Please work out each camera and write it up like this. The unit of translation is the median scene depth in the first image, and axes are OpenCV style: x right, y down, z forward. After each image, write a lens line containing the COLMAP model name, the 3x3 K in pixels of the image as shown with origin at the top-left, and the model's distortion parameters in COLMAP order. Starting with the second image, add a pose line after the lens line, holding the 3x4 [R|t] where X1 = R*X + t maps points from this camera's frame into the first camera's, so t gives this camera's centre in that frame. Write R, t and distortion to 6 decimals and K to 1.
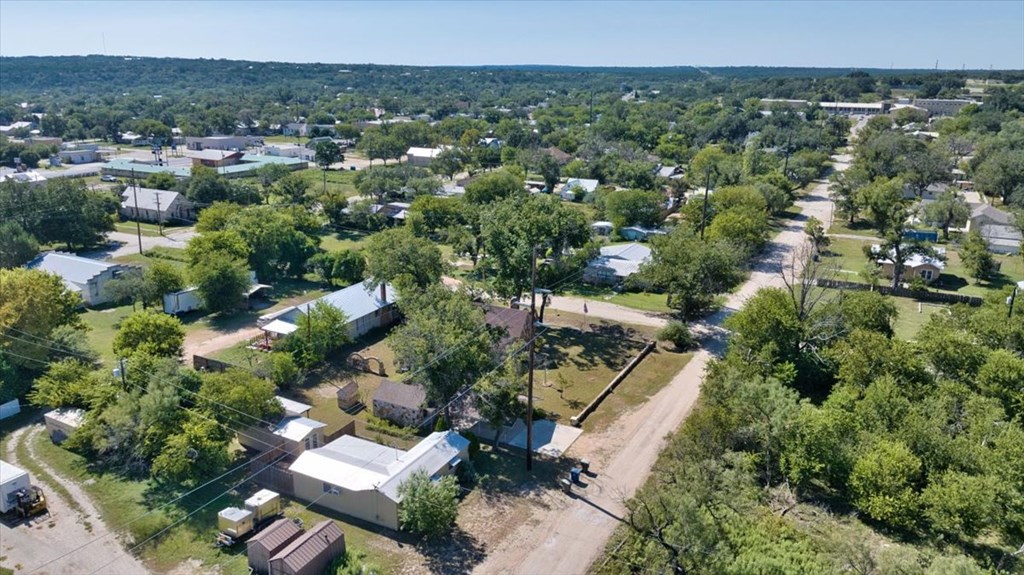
lens RADIAL K [[723.2, 0, 511.4], [0, 723.2, 287.9], [0, 0, 1]] dist [0.001996, -0.033113]
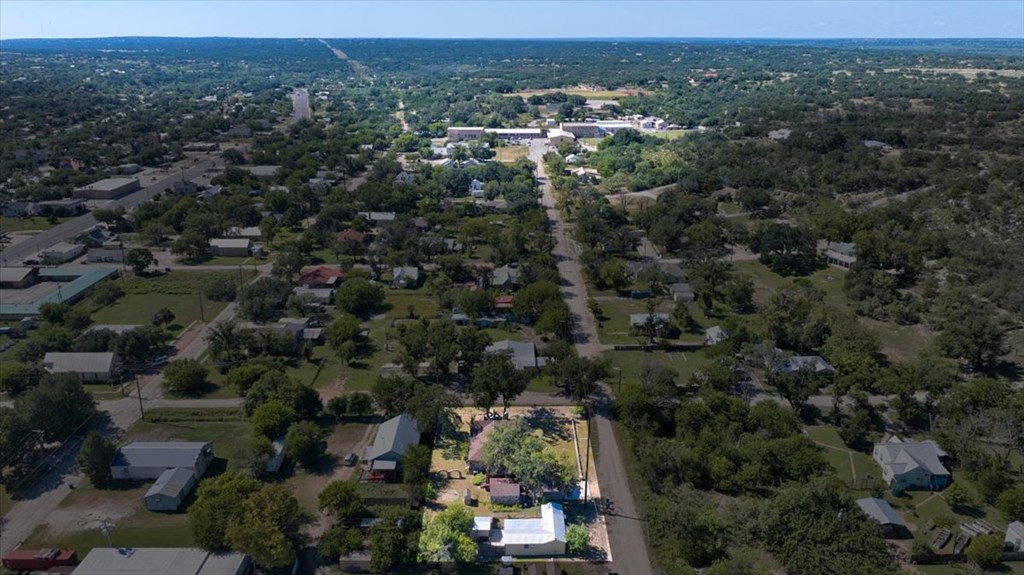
lens RADIAL K [[723.2, 0, 511.9], [0, 723.2, 286.6], [0, 0, 1]] dist [0.001996, -0.033113]
pose [[0.880453, -0.160710, 0.446065, -0.784453], [0.142257, 0.986999, 0.074808, -0.457325], [-0.452288, -0.002409, 0.891869, -0.630640]]
